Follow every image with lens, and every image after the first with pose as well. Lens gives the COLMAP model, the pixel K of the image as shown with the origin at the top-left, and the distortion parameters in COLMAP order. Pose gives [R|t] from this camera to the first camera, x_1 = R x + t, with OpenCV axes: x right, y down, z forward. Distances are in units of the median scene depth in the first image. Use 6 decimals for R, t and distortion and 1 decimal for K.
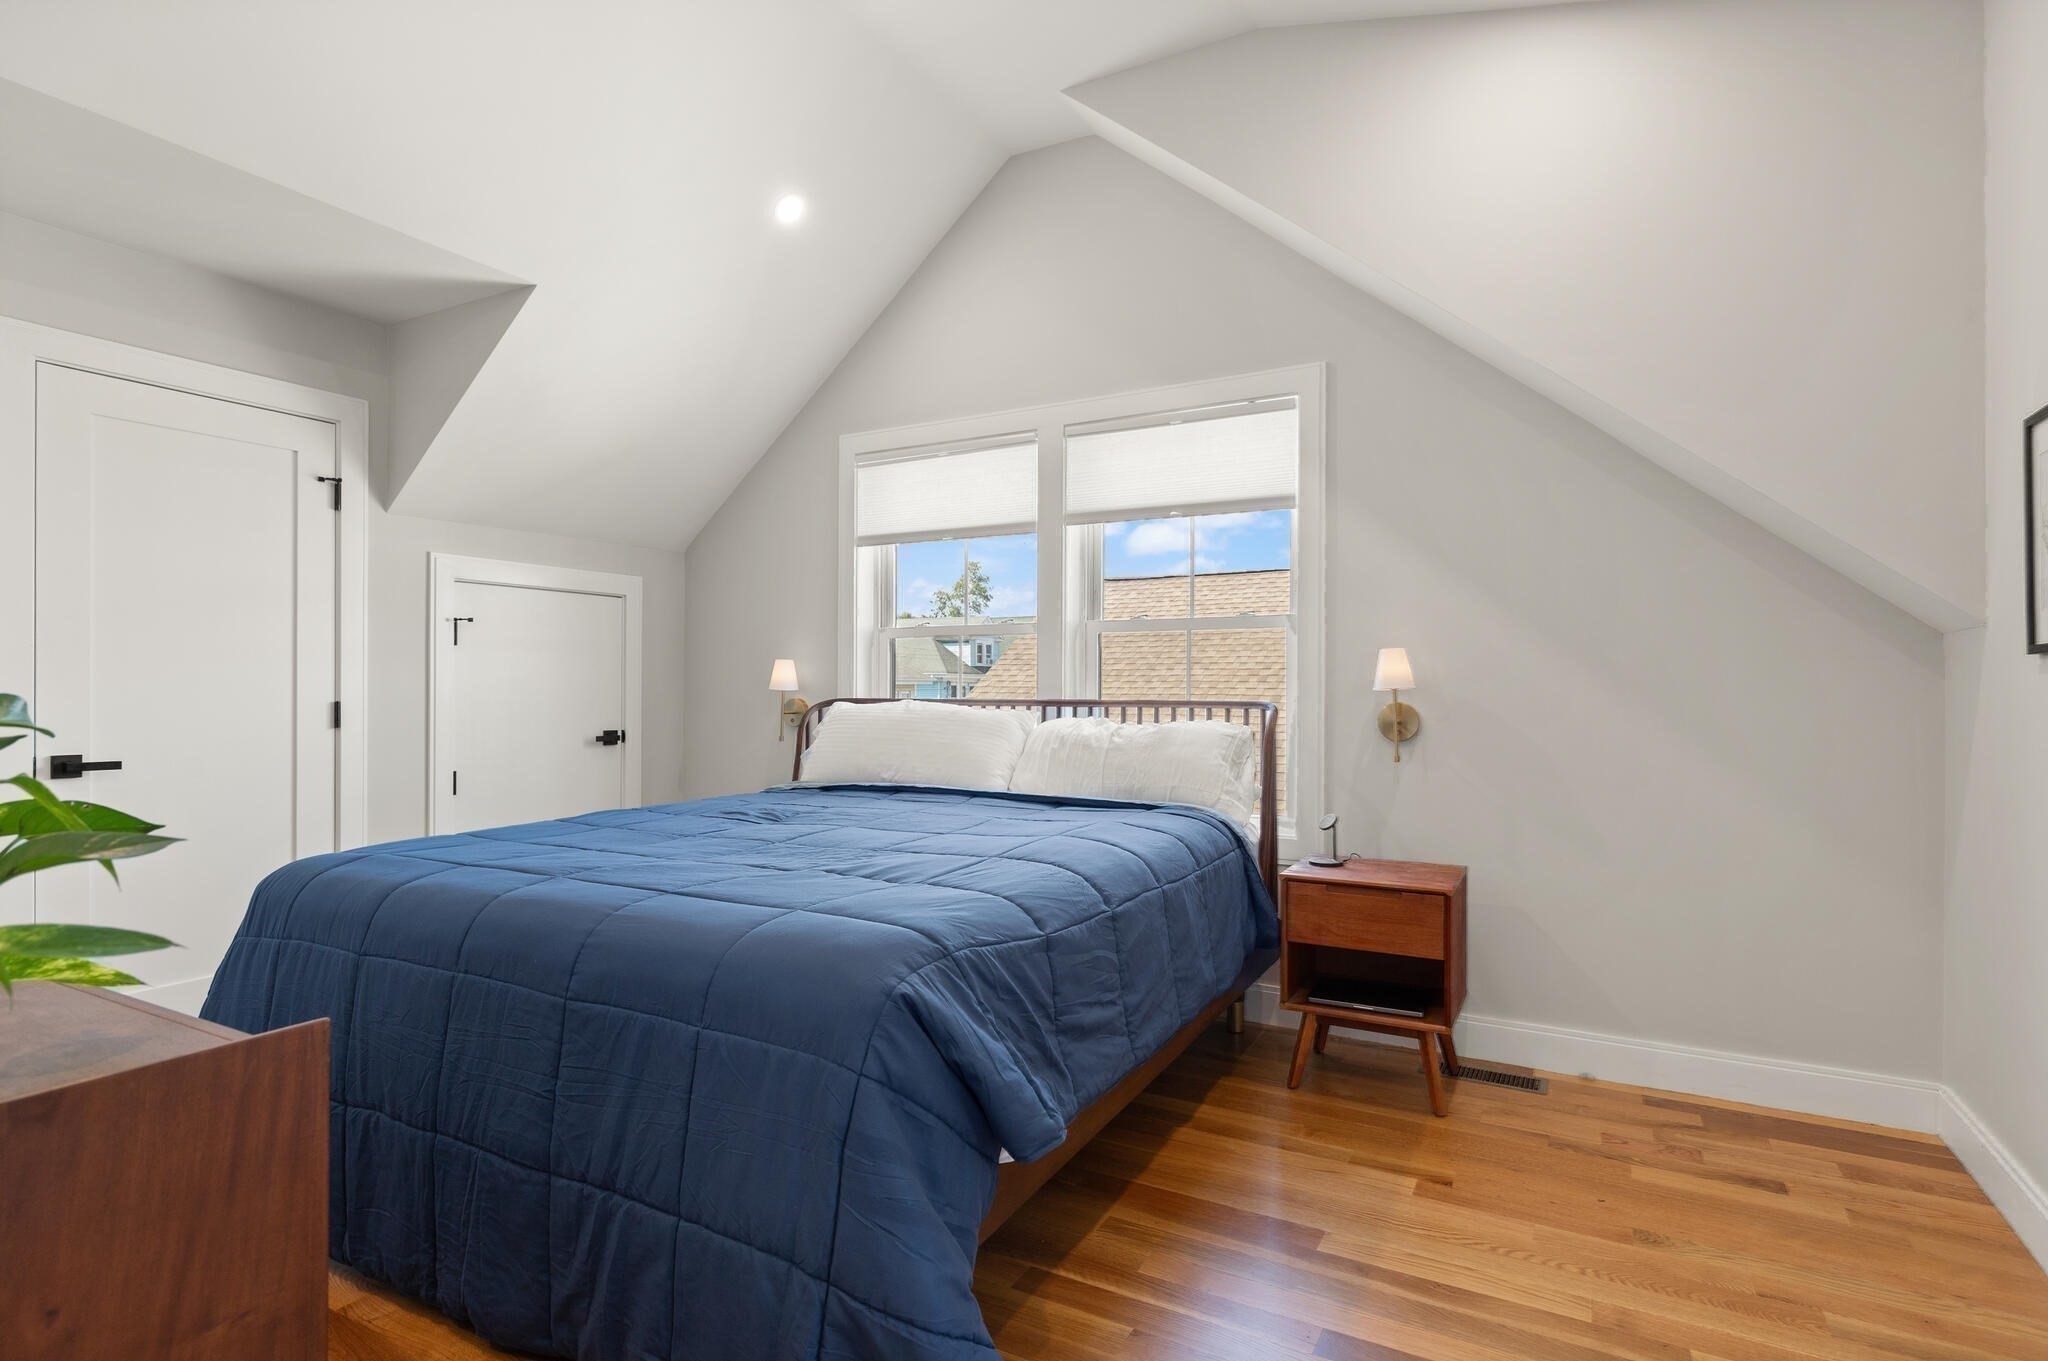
lens RADIAL K [[1033.0, 0, 1024.0], [0, 1033.0, 680.5], [0, 0, 1]] dist [-0.001403, -0.000647]
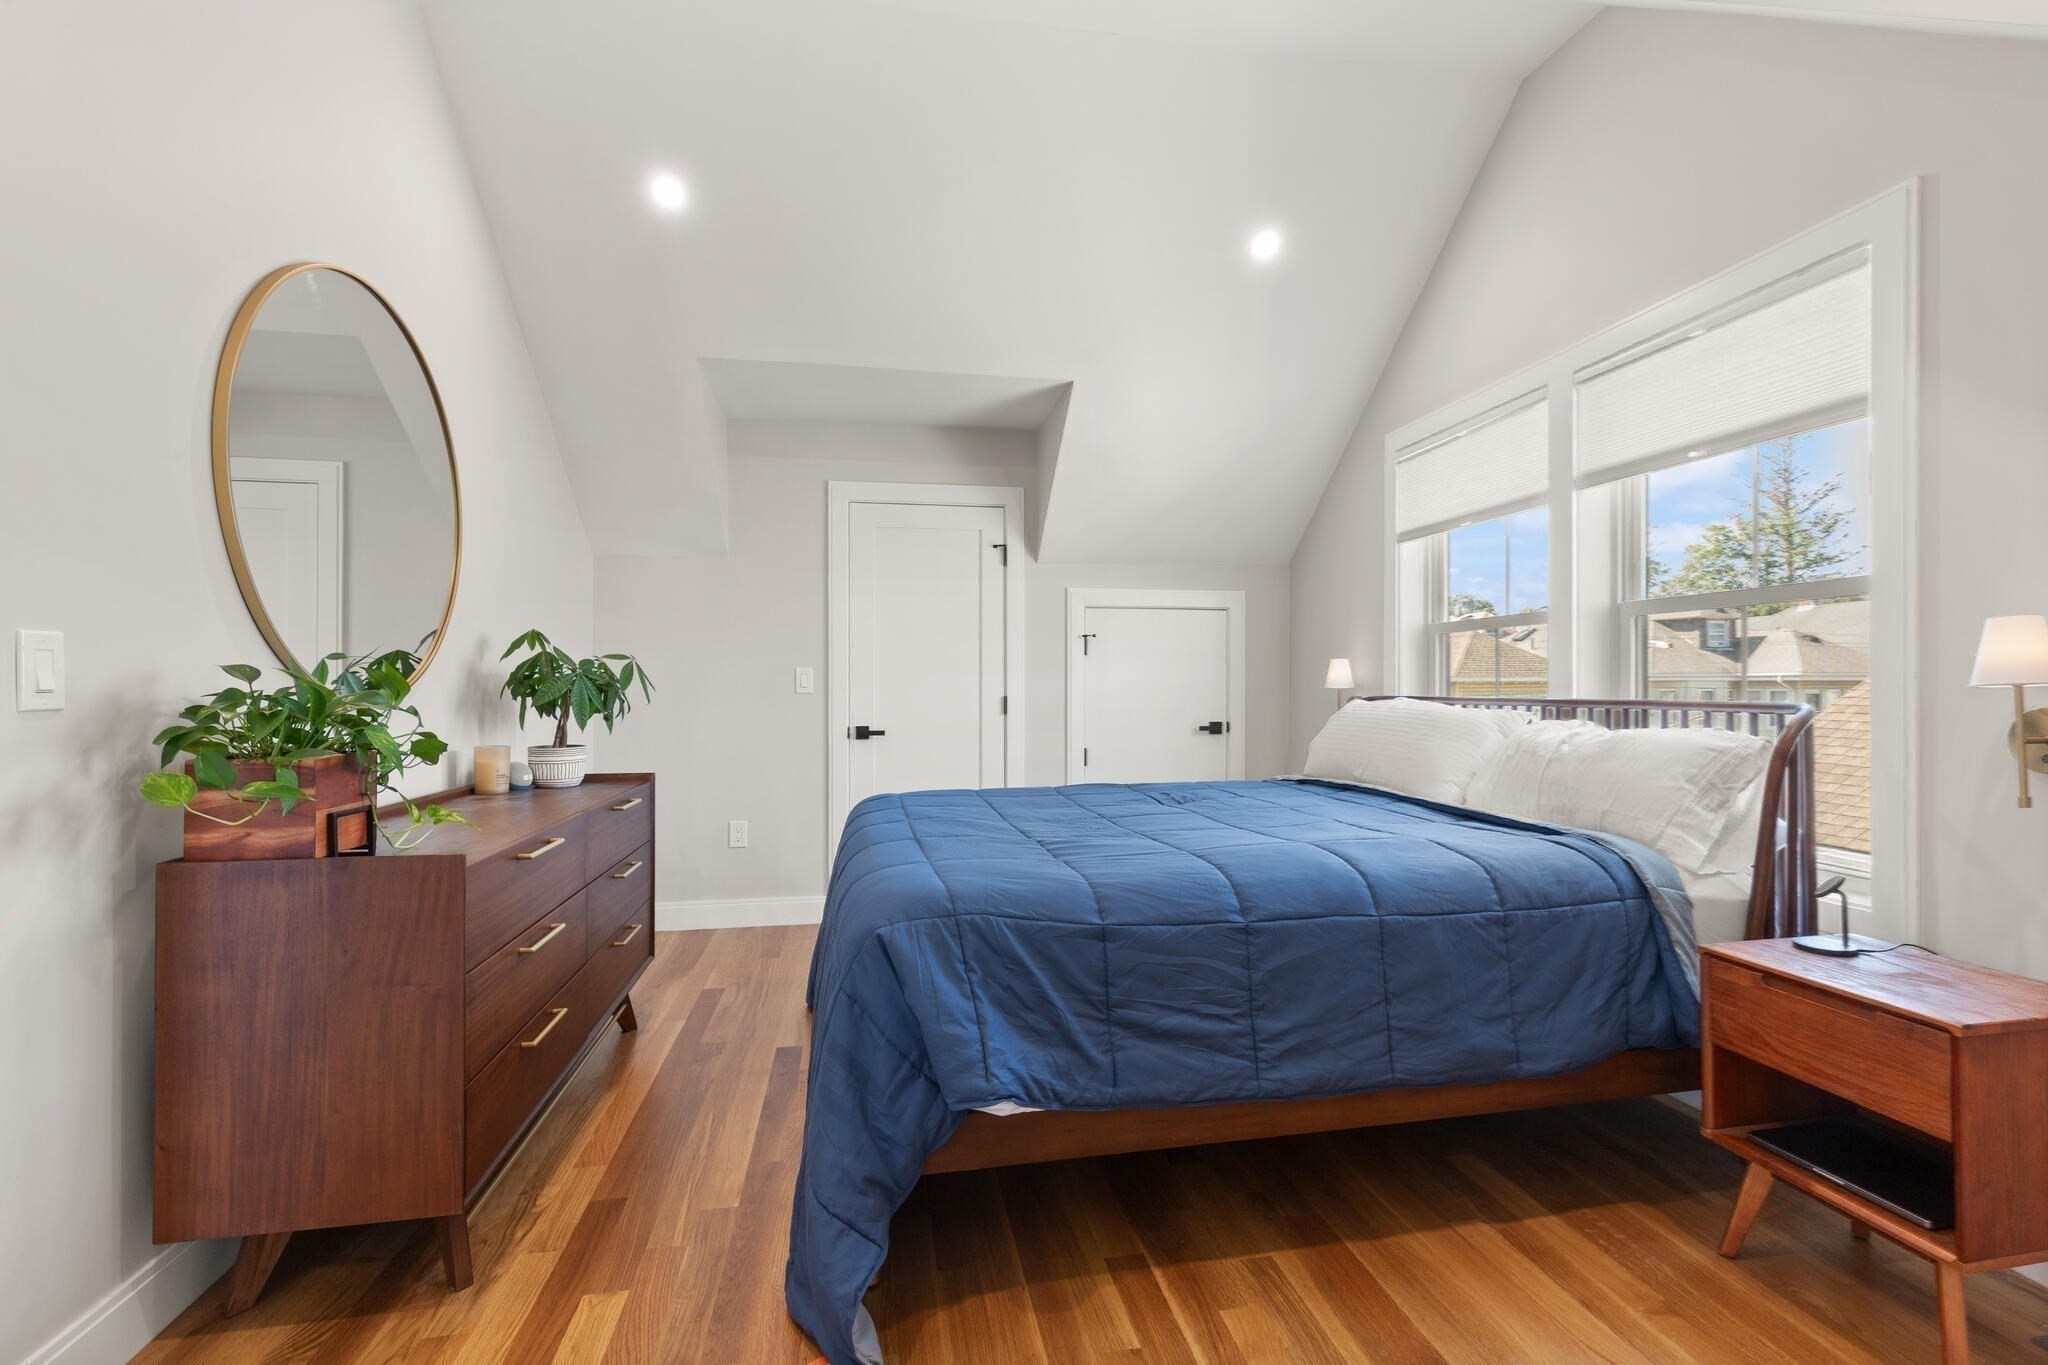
lens RADIAL K [[928.7, 0, 1033.8], [0, 928.7, 678.6], [0, 0, 1]] dist [0.004366, 0.000314]
pose [[0.626695, -0.009139, -0.779211, 0.396970], [0.007931, 0.999954, -0.005350, 0.002924], [0.779224, -0.002827, 0.626739, 0.206335]]
